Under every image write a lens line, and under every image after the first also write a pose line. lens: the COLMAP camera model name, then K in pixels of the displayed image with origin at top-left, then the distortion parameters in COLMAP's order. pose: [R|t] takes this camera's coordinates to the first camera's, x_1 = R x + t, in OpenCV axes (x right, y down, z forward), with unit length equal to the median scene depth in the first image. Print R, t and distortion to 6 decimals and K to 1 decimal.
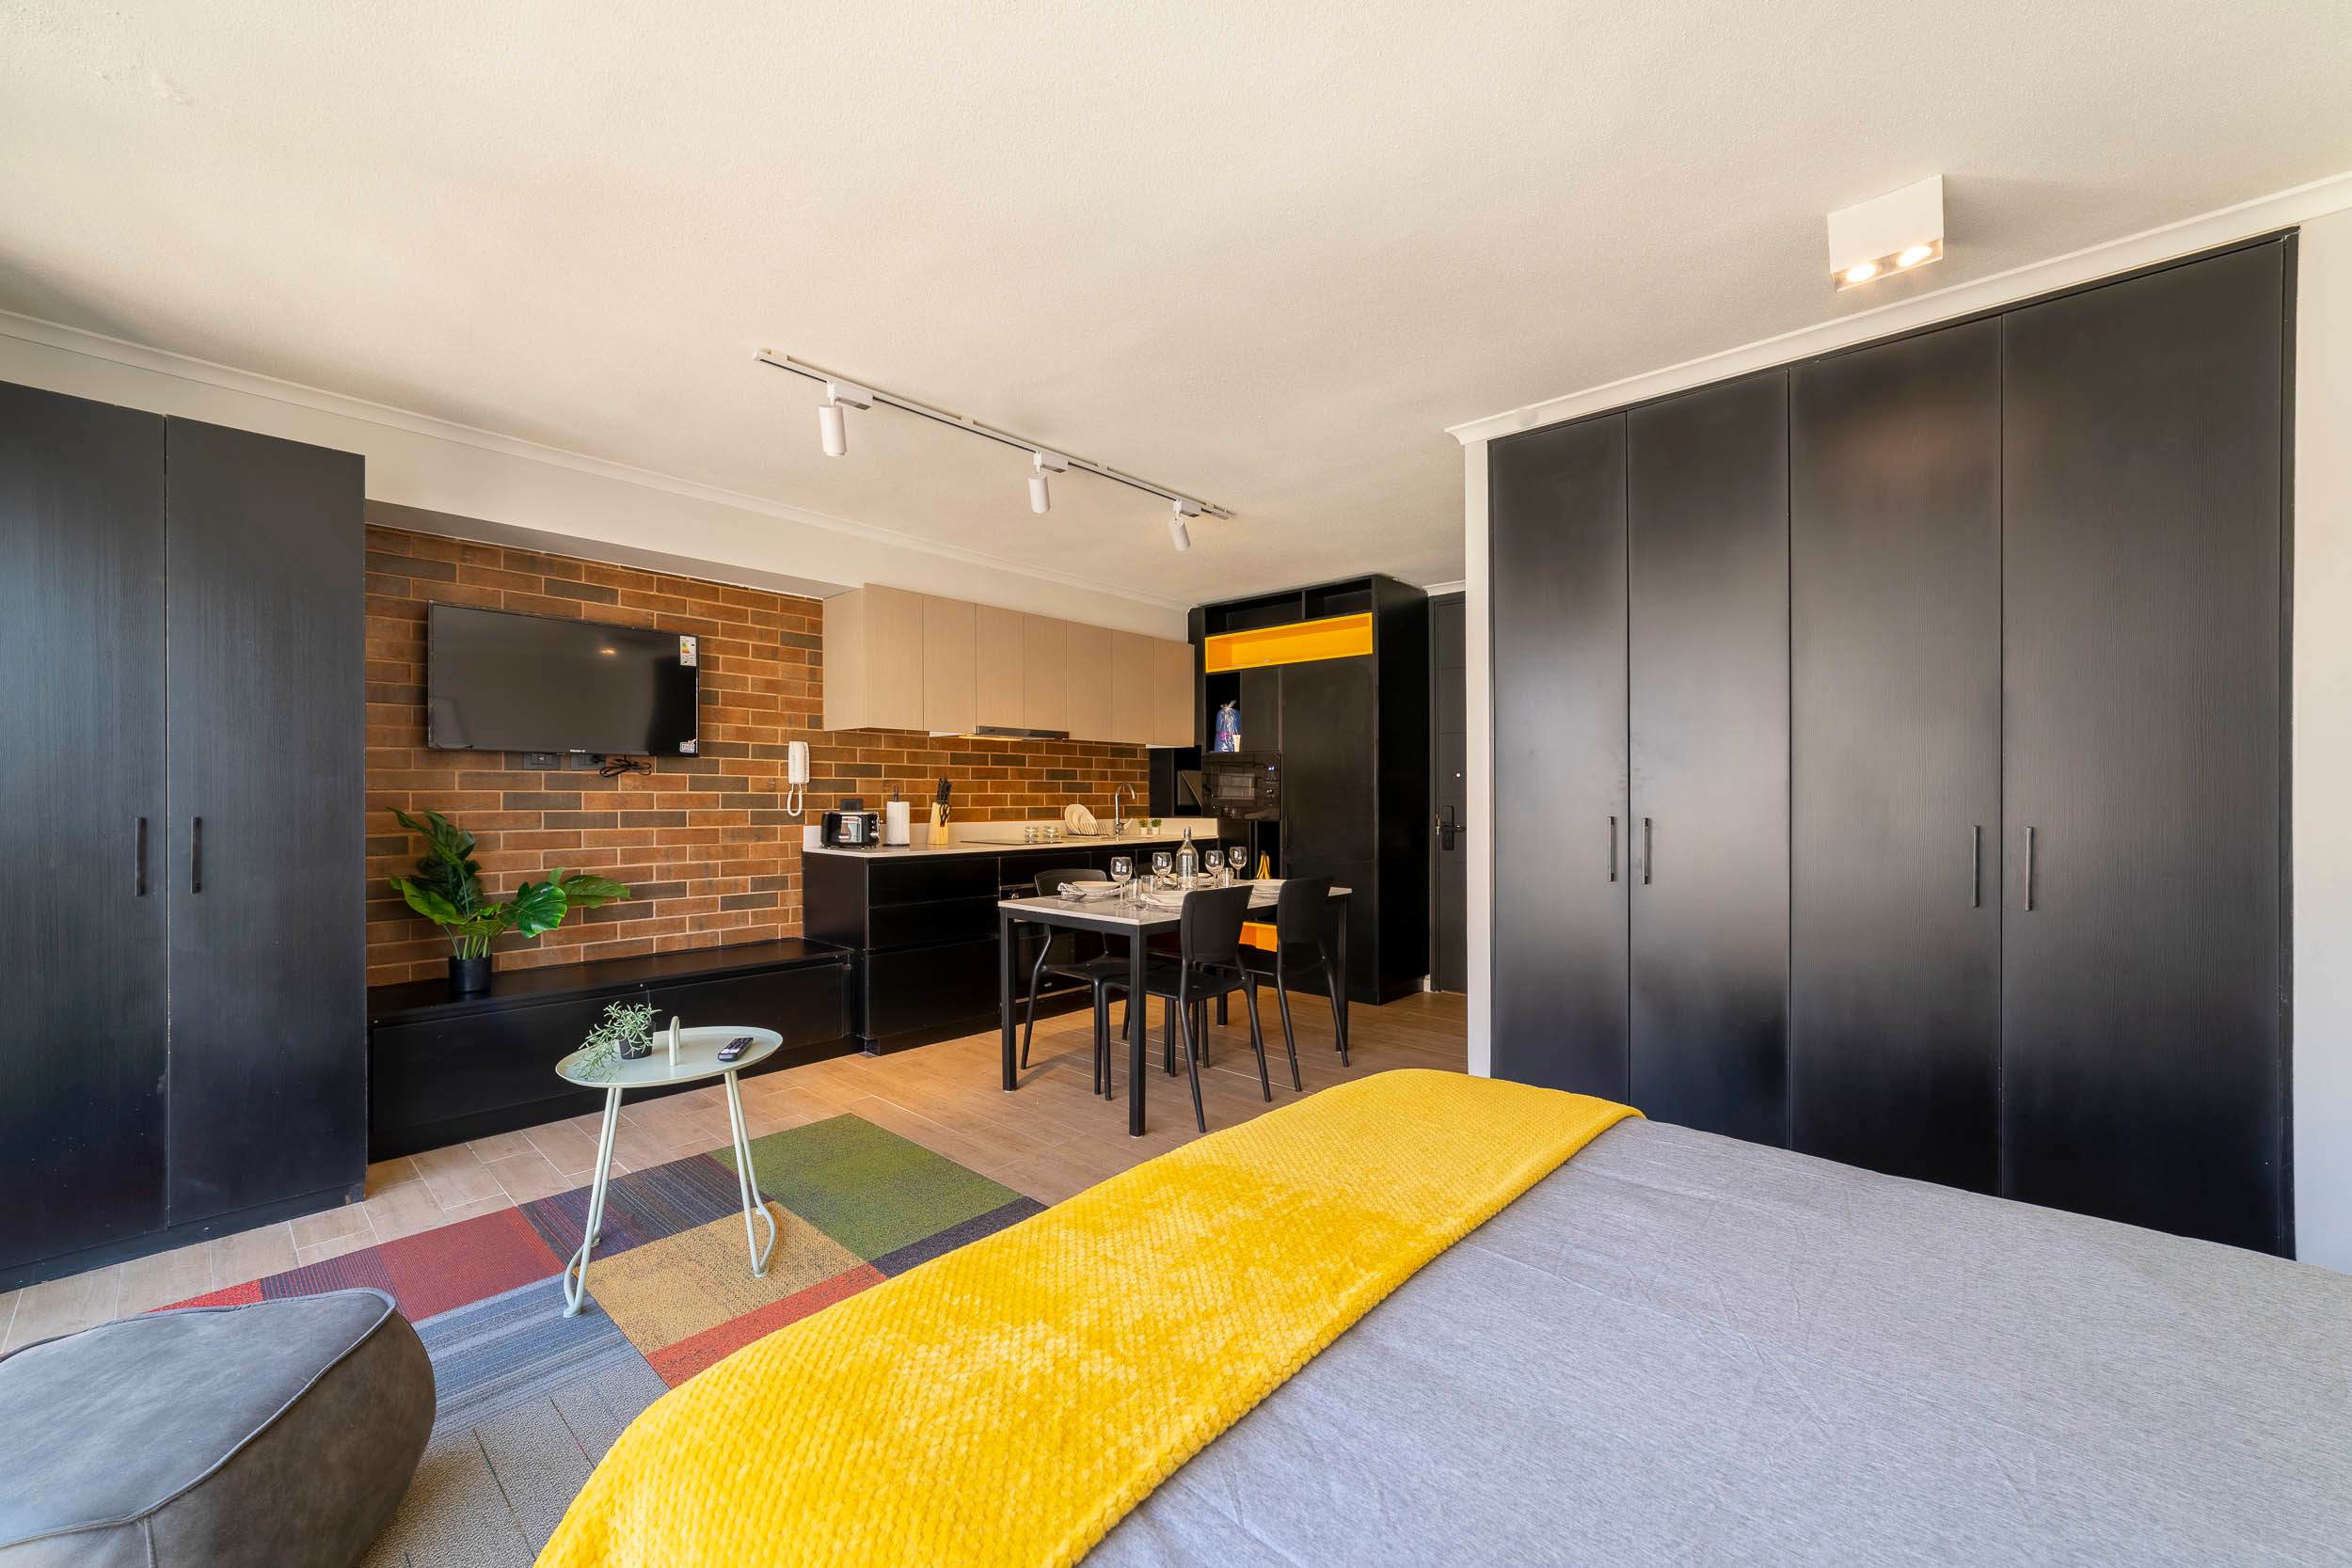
lens RADIAL K [[929.1, 0, 1177.8], [0, 929.1, 799.8], [0, 0, 1]] dist [-0.001292, 0.000601]
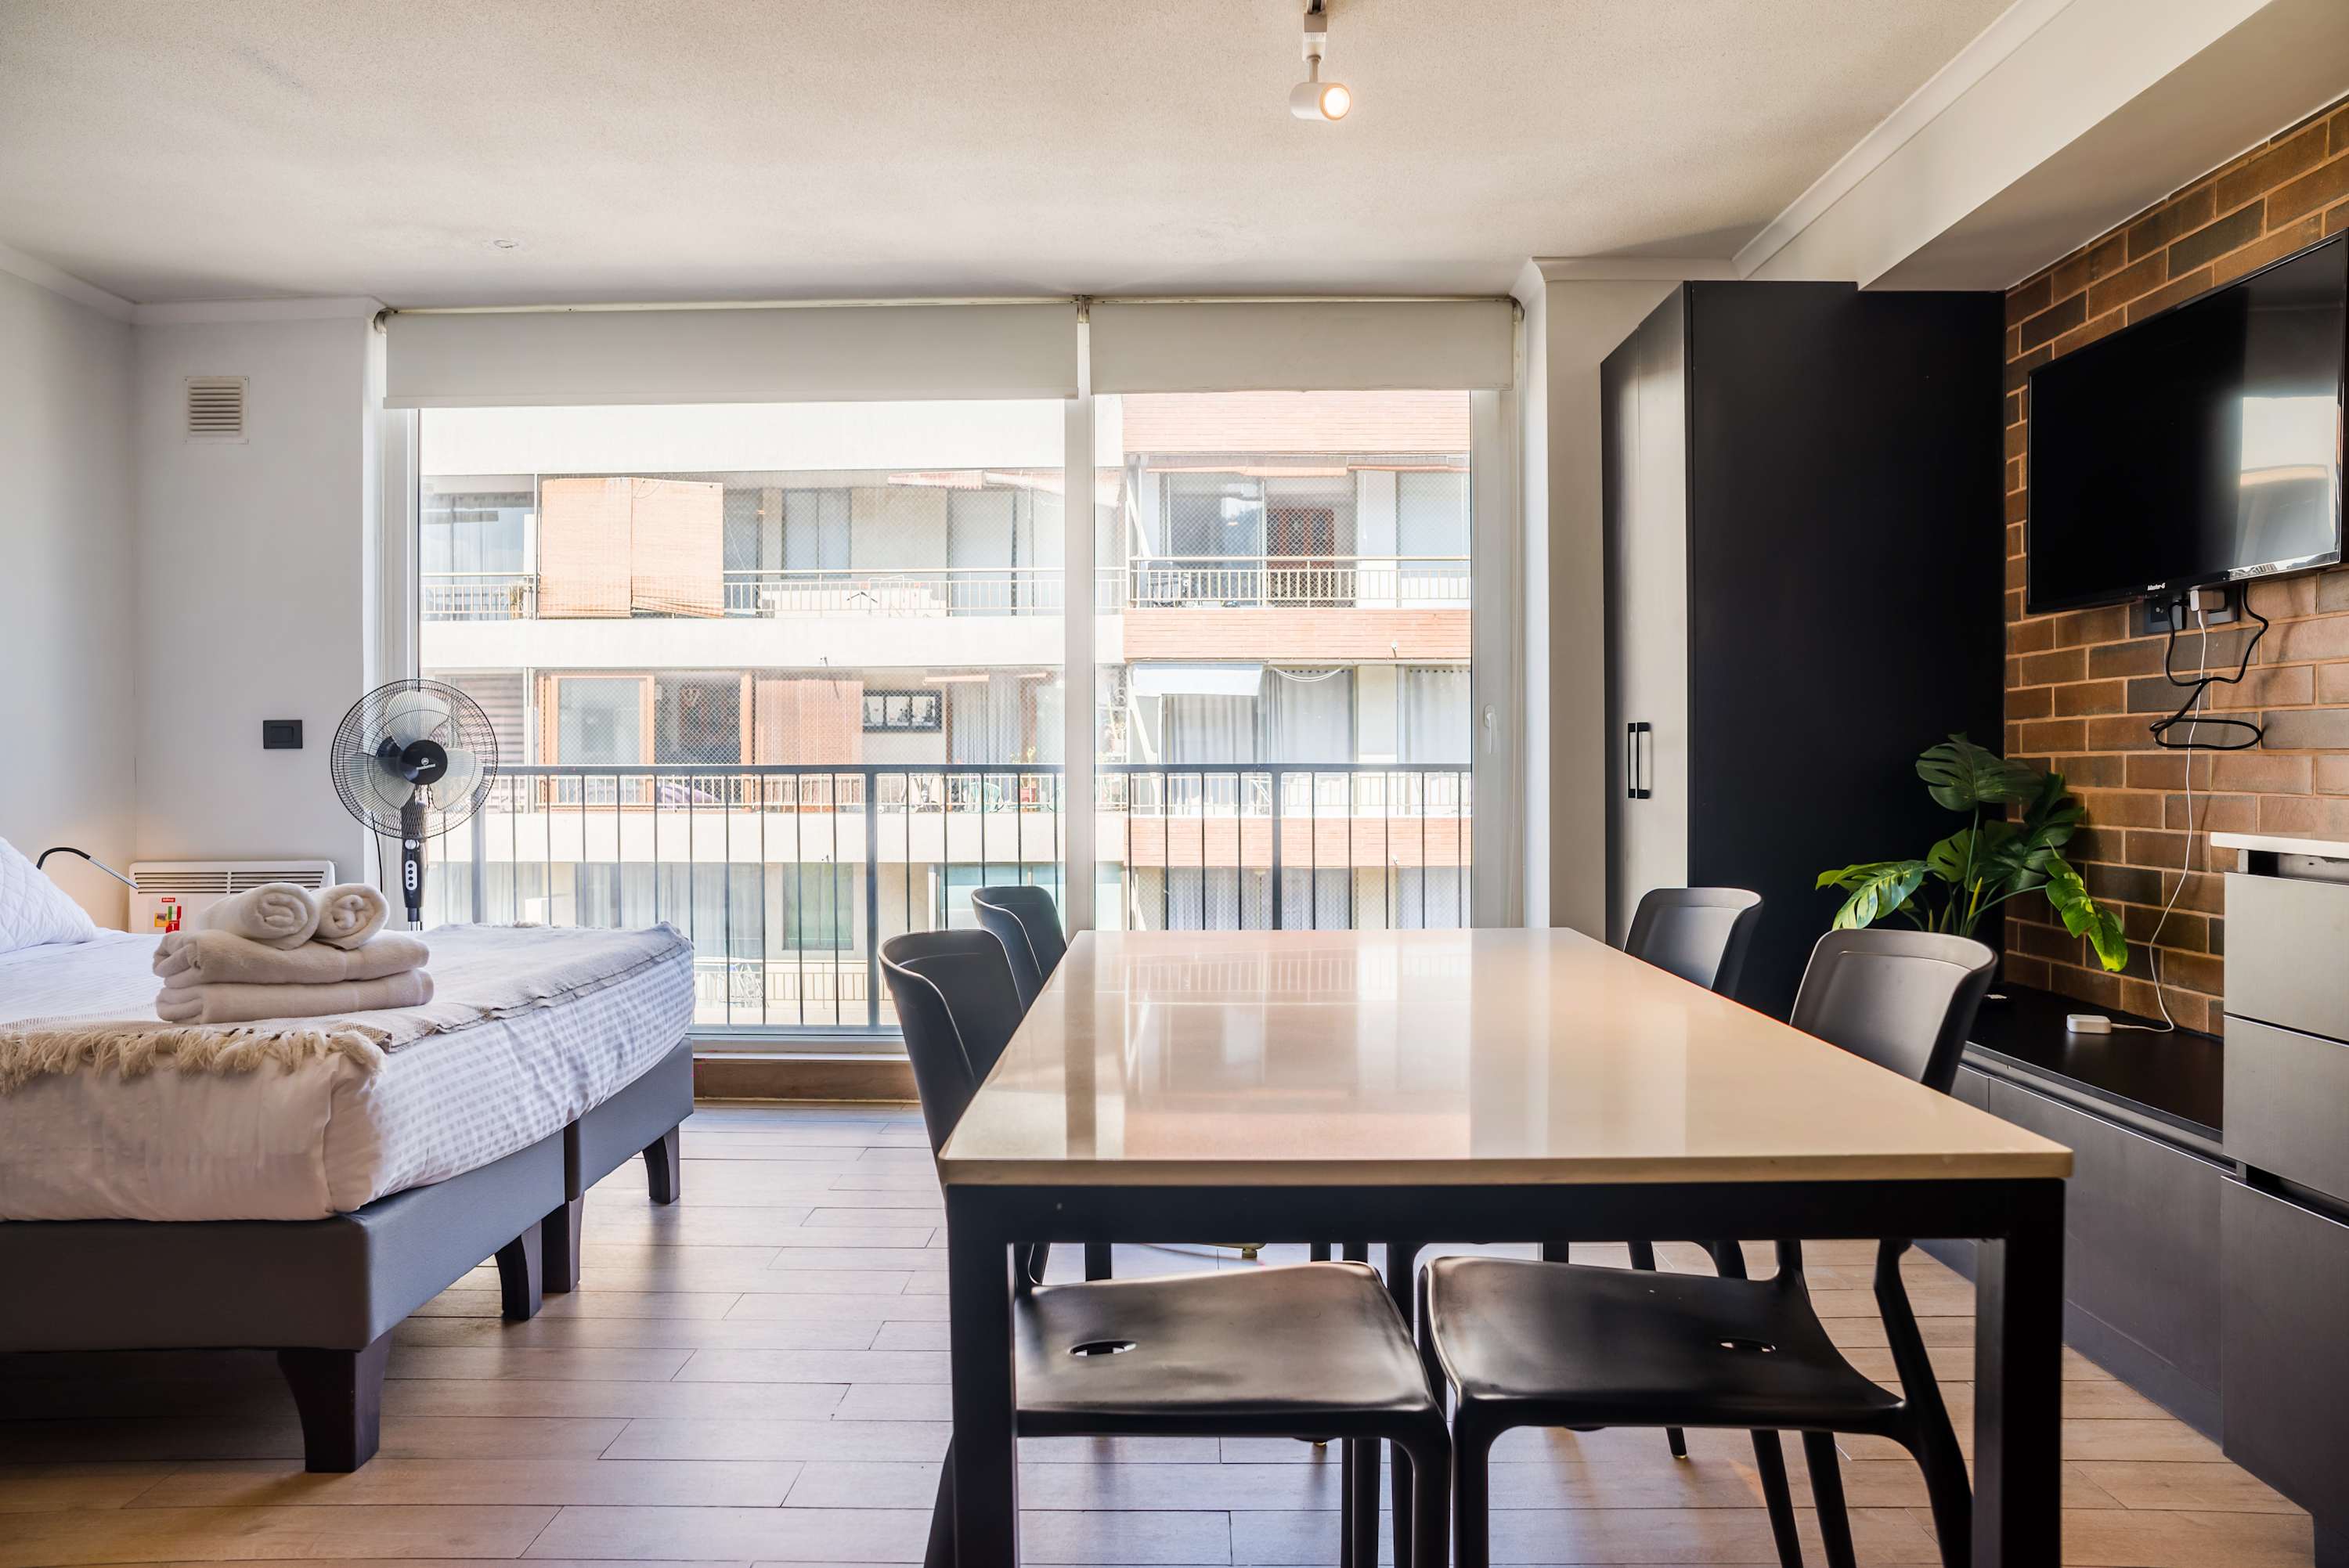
lens RADIAL K [[1598.4, 0, 1156.0], [0, 1598.4, 773.3], [0, 0, 1]] dist [-0.100075, 0.106893]
pose [[-0.756366, 0.008201, -0.654097, 0.176861], [0.001001, 0.999935, 0.011380, 0.021341], [0.654148, 0.007953, -0.756325, 0.796803]]
